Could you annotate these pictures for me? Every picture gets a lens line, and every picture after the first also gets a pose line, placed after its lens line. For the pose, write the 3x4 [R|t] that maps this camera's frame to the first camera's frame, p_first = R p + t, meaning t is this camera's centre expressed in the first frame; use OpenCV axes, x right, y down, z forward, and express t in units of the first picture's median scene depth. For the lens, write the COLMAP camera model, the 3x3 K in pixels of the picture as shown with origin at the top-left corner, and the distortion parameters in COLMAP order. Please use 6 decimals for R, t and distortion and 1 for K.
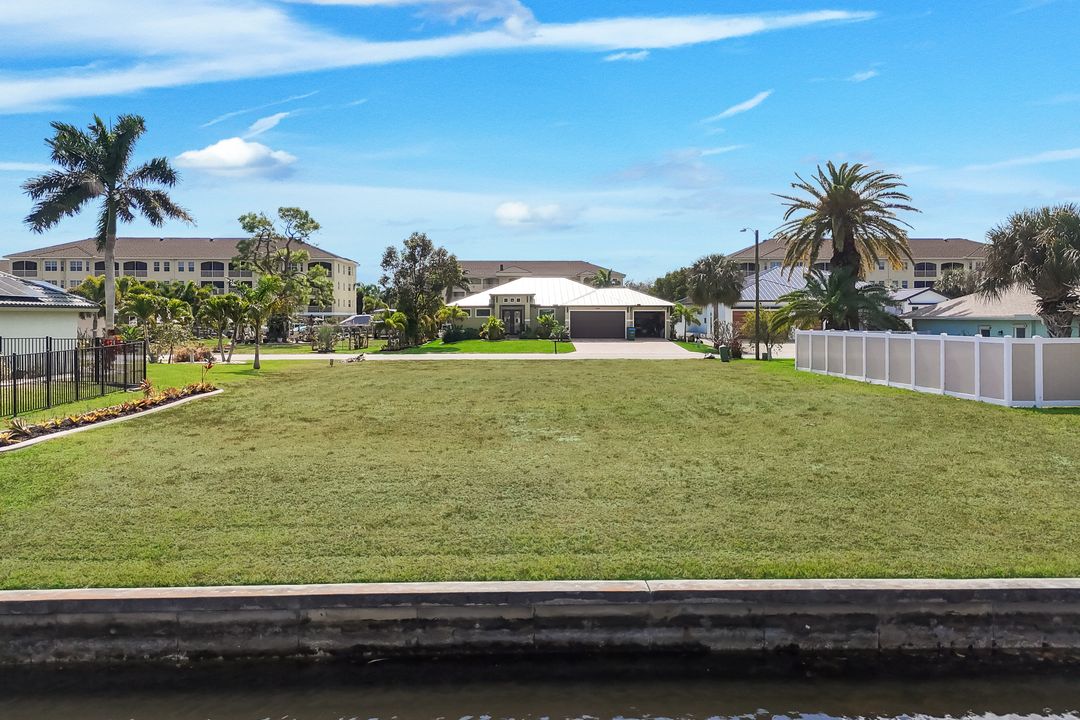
lens RADIAL K [[804.3, 0, 547.6], [0, 804.3, 330.9], [0, 0, 1]] dist [0.064898, -0.045847]
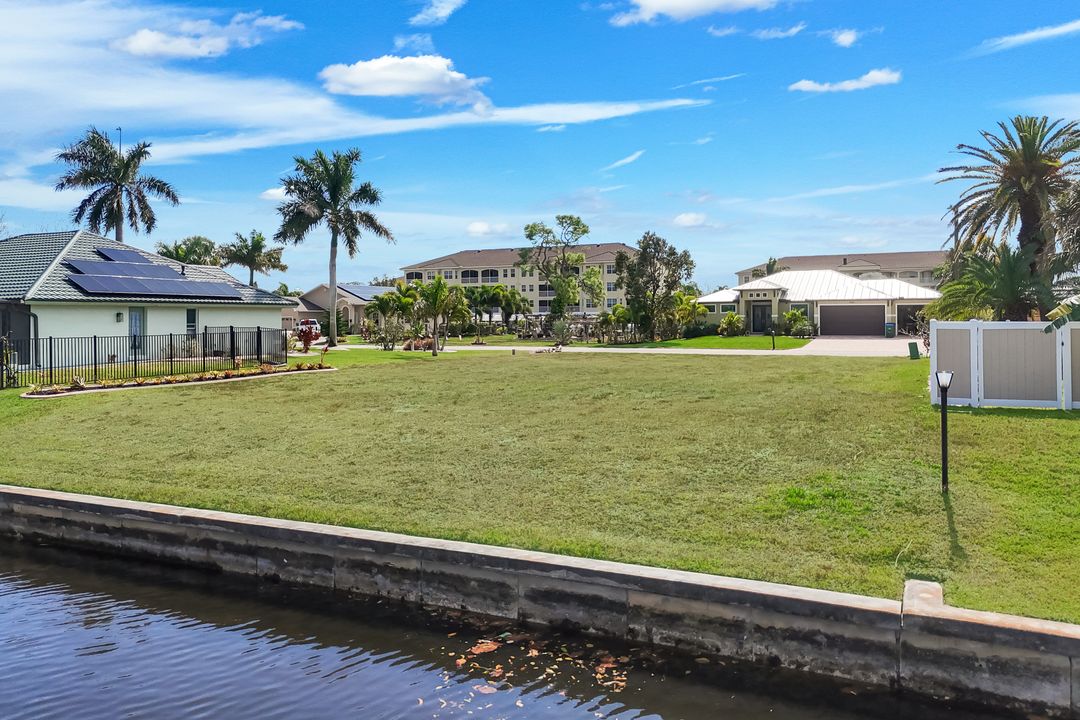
lens RADIAL K [[804.3, 0, 542.8], [0, 804.3, 332.6], [0, 0, 1]] dist [0.064898, -0.045847]
pose [[0.886088, 0.002549, -0.463509, 1.164454], [-0.001915, 0.999996, 0.001838, 0.036821], [0.463512, -0.000741, 0.886090, 0.147703]]
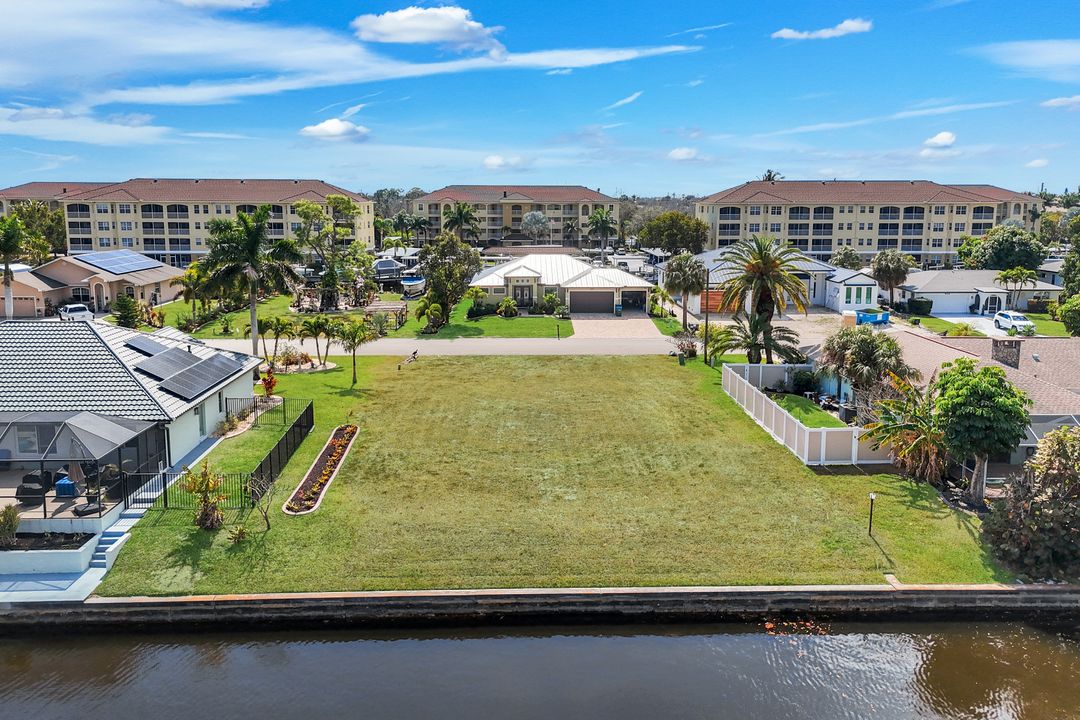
lens RADIAL K [[804.3, 0, 547.8], [0, 804.3, 351.4], [0, 0, 1]] dist [0.064898, -0.045847]
pose [[0.999988, 0.003182, 0.003664, -0.064792], [-0.003754, 0.985707, 0.168429, -0.923917], [-0.003075, -0.168441, 0.985707, -1.523492]]
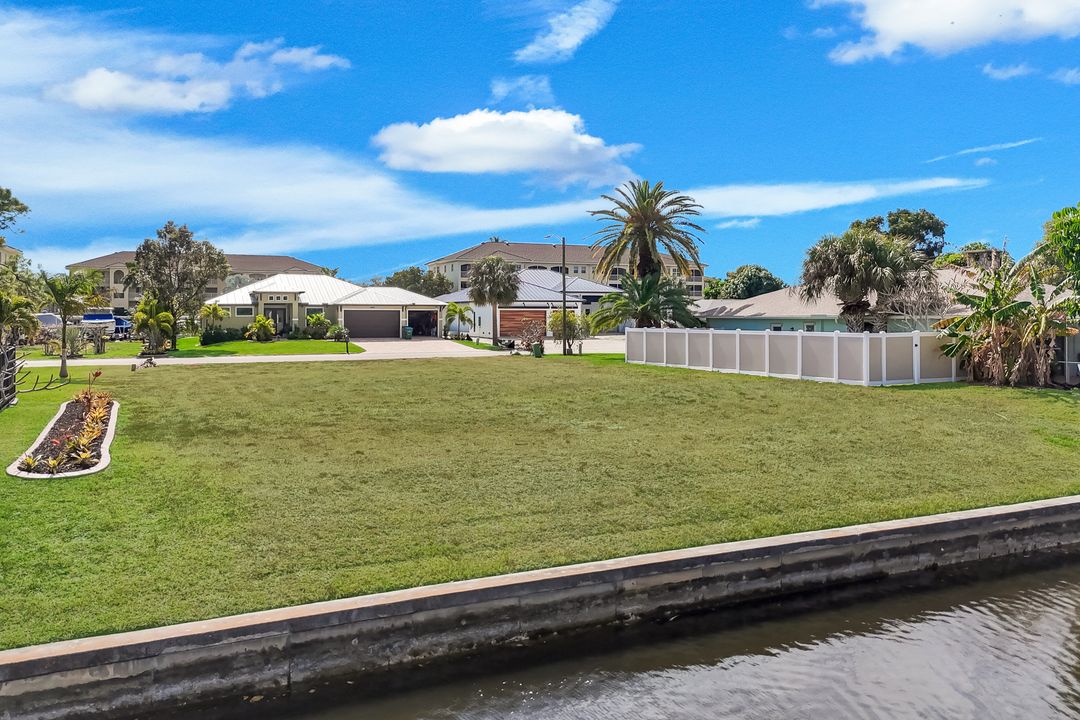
lens RADIAL K [[804.3, 0, 545.0], [0, 804.3, 324.9], [0, 0, 1]] dist [0.064898, -0.045847]
pose [[0.923080, -0.005676, 0.384567, -0.800375], [0.007454, 0.999967, -0.003132, -0.009547], [-0.384537, 0.005757, 0.923092, 0.000253]]
